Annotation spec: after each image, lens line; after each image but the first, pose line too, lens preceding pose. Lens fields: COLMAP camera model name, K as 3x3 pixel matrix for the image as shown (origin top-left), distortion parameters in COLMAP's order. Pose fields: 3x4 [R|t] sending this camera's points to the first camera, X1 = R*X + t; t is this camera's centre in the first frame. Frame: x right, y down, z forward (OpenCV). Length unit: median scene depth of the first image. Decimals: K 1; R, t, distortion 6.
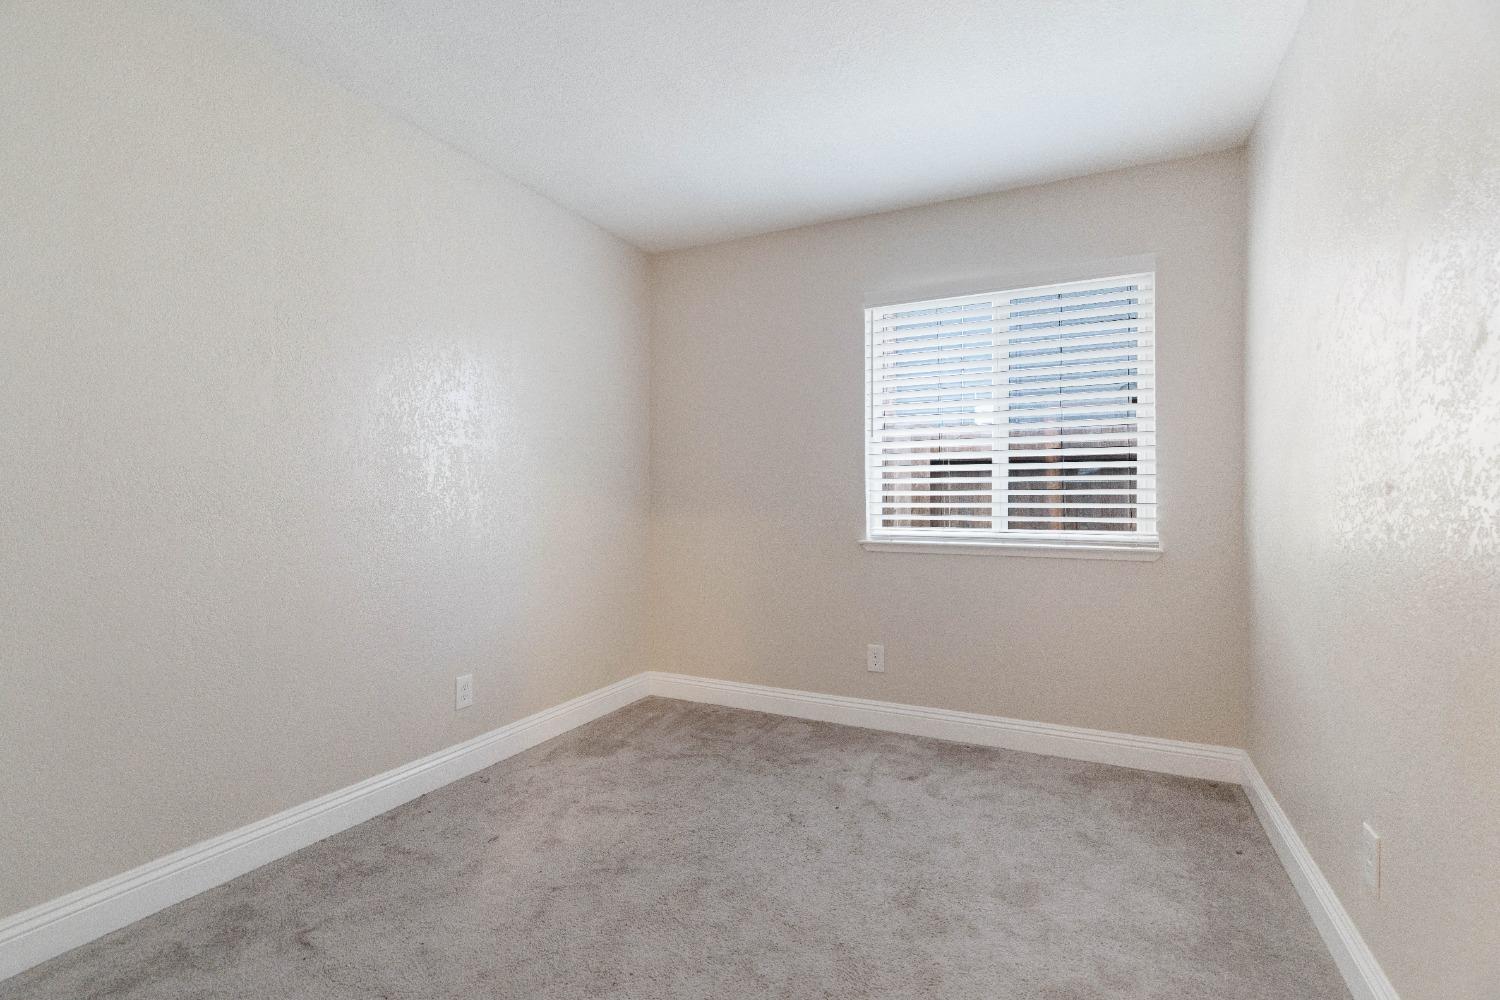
lens RADIAL K [[677.2, 0, 744.6], [0, 677.2, 499.9], [0, 0, 1]] dist [-0.006341, 0.001908]
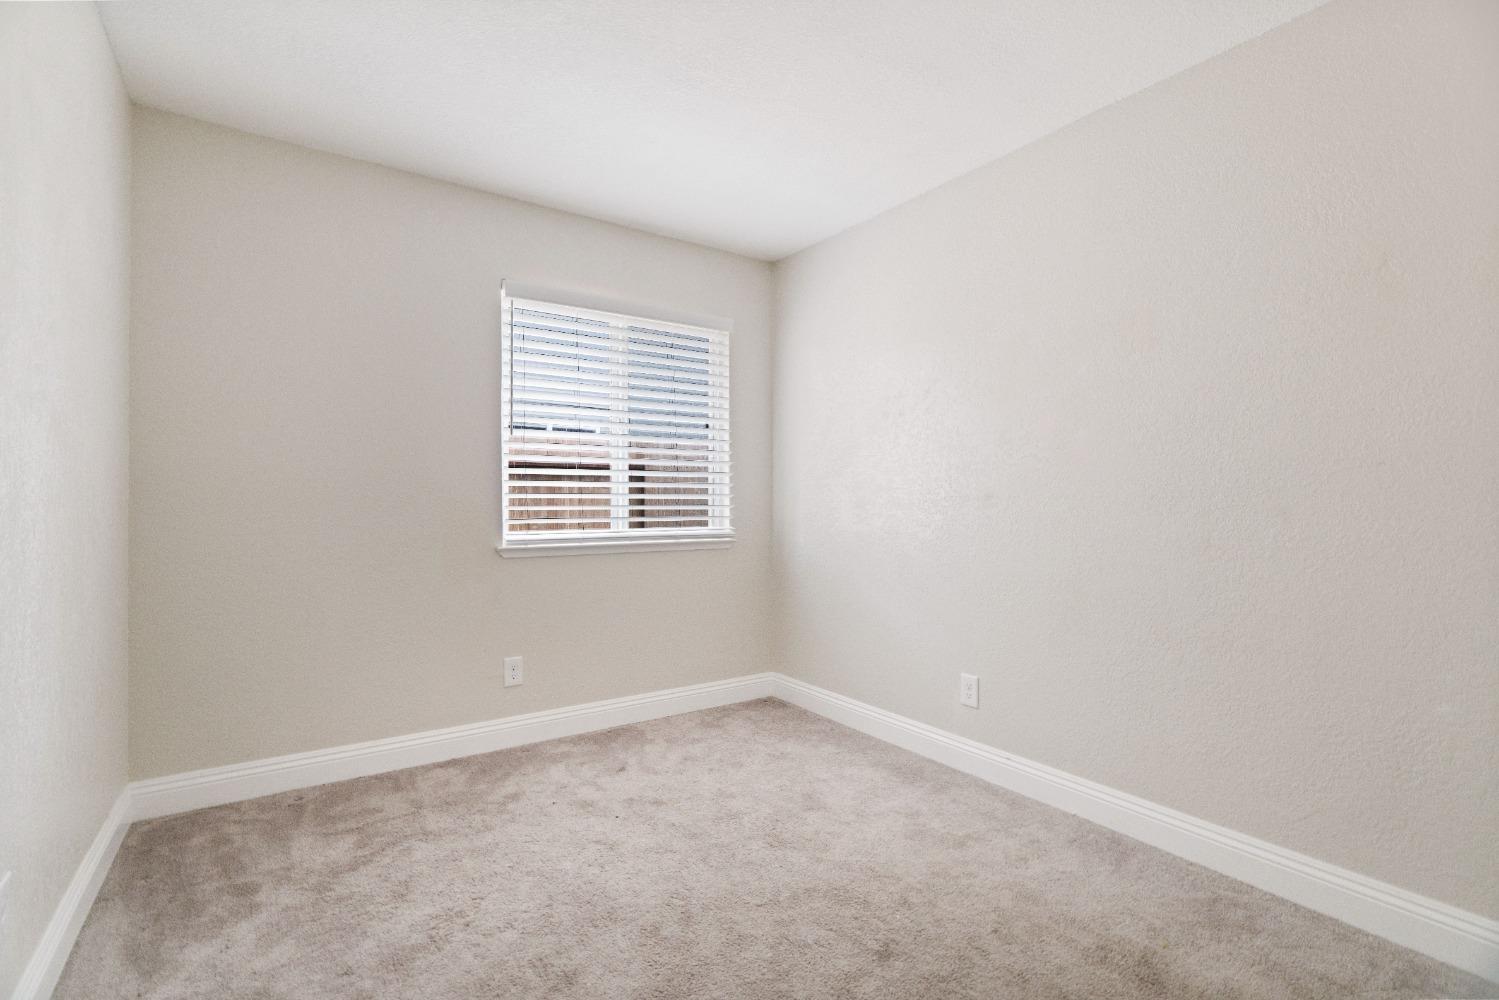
lens RADIAL K [[653.4, 0, 749.5], [0, 653.4, 500.0], [0, 0, 1]] dist [-0.000757, 0.000636]
pose [[0.514729, 0.002065, 0.857351, -0.455415], [0.003011, 0.999987, -0.004217, 0.000850], [-0.857348, 0.004752, 0.514716, 0.273371]]
